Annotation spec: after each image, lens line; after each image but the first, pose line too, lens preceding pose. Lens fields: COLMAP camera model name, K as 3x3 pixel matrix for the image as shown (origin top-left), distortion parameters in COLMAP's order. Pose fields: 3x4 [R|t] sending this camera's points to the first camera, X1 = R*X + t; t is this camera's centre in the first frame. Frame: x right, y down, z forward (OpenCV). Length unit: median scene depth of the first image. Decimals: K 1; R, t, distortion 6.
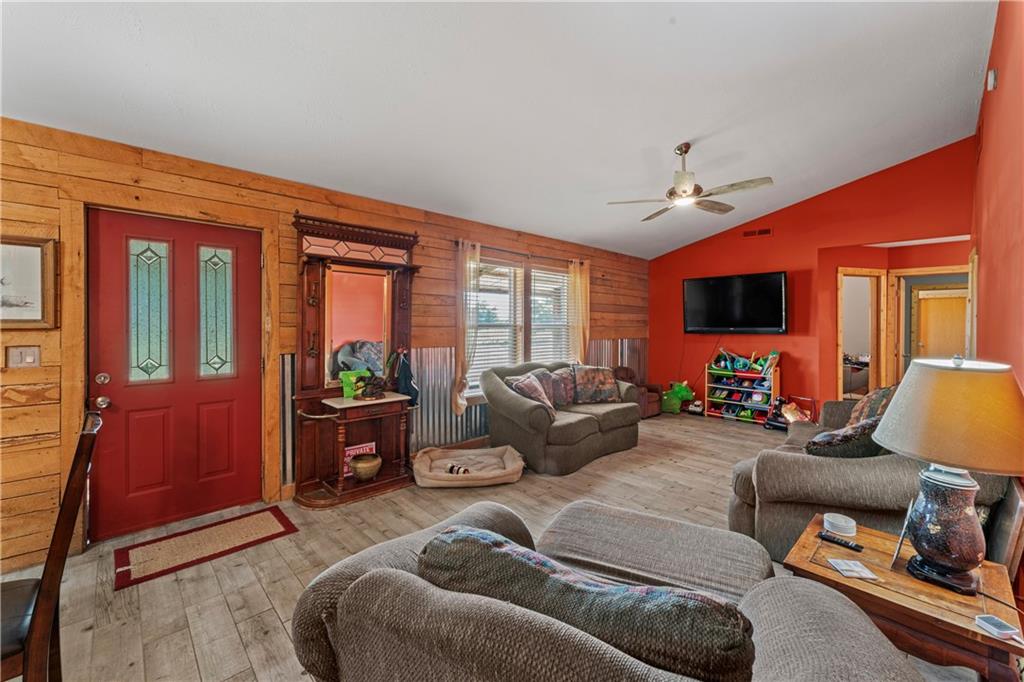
lens RADIAL K [[410.6, 0, 514.1], [0, 410.6, 325.8], [0, 0, 1]] dist [-0.001914, 0.000334]
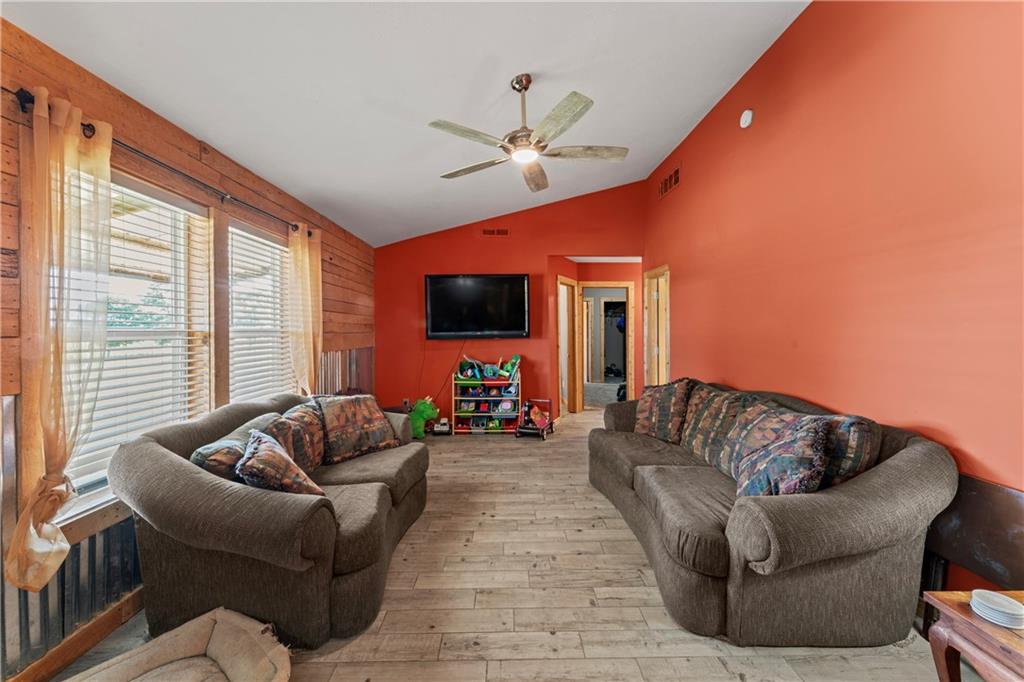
lens RADIAL K [[410.0, 0, 512.6], [0, 410.0, 327.3], [0, 0, 1]] dist [-0.000311, -0.000021]
pose [[0.684829, -0.004280, 0.728691, -0.114002], [0.012837, 0.999898, -0.006191, 0.001514], [-0.728591, 0.013594, 0.684814, 0.475373]]
